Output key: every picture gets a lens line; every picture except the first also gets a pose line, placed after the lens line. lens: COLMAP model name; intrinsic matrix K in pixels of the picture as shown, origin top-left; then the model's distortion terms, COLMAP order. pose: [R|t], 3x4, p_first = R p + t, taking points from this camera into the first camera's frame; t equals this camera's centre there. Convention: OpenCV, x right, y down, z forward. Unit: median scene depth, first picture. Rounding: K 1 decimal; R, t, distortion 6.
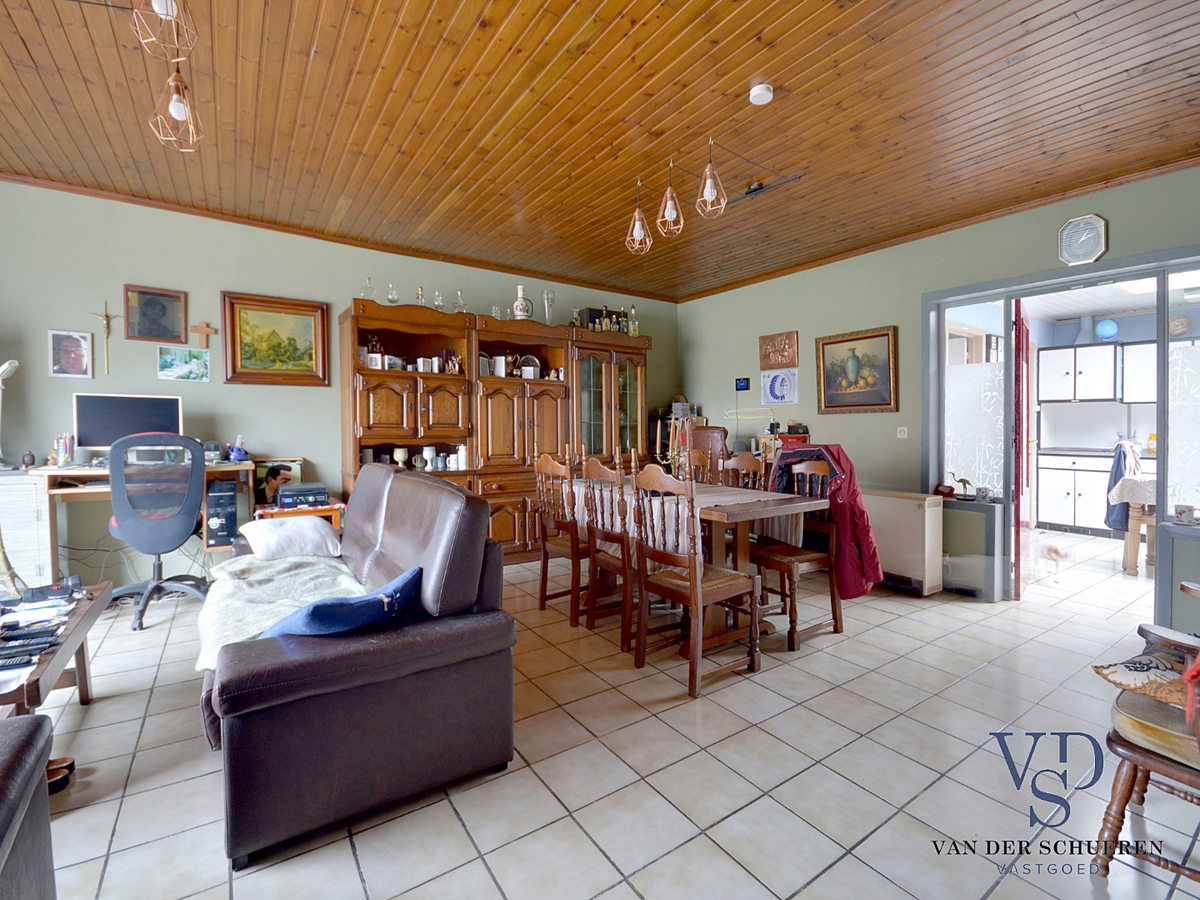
lens RADIAL K [[547.5, 0, 602.2], [0, 547.5, 443.6], [0, 0, 1]] dist [-0.005874, -0.003616]
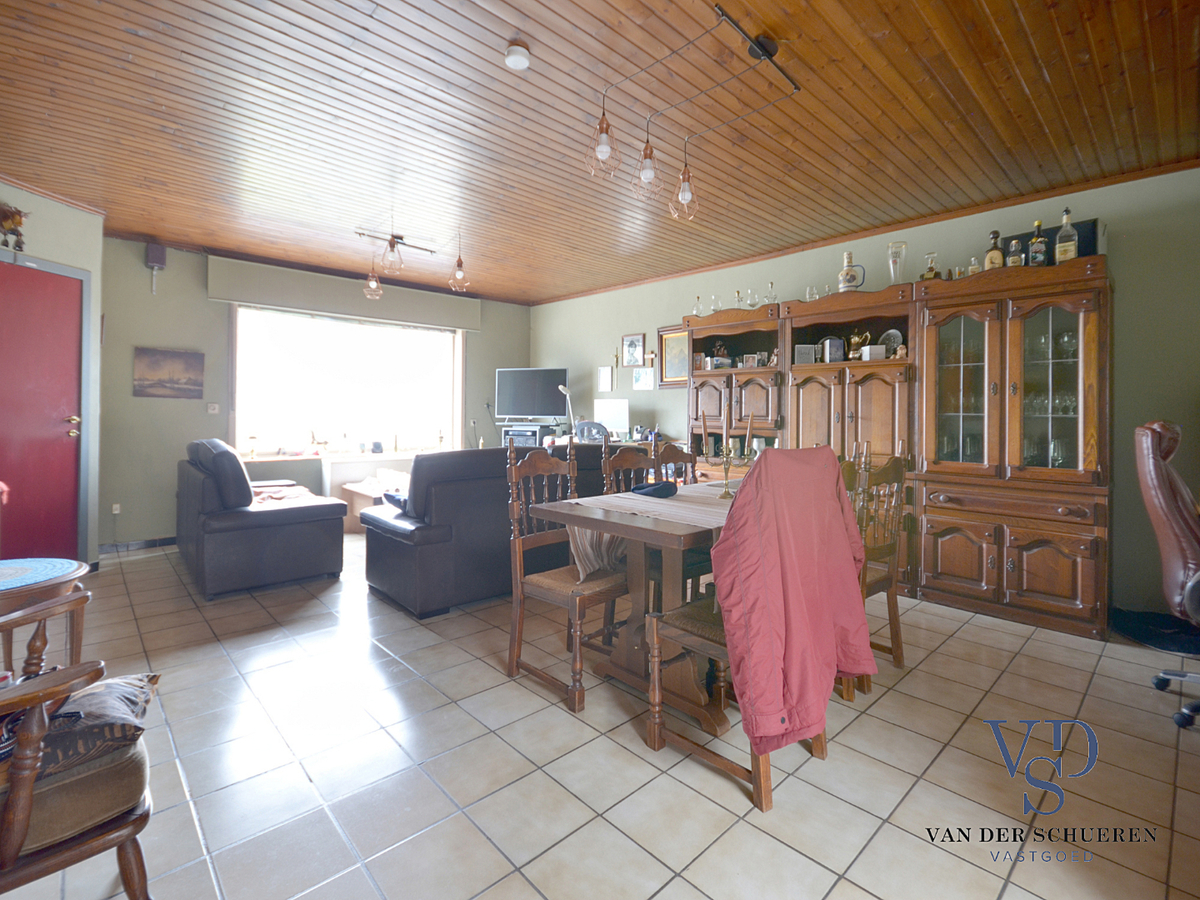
lens RADIAL K [[547.5, 0, 576.9], [0, 547.5, 407.7], [0, 0, 1]] dist [-0.005874, -0.003616]
pose [[0.128029, -0.016026, -0.991641, 0.620470], [-0.039677, 0.998986, -0.021268, -0.015473], [0.990976, 0.042068, 0.127263, 0.489618]]
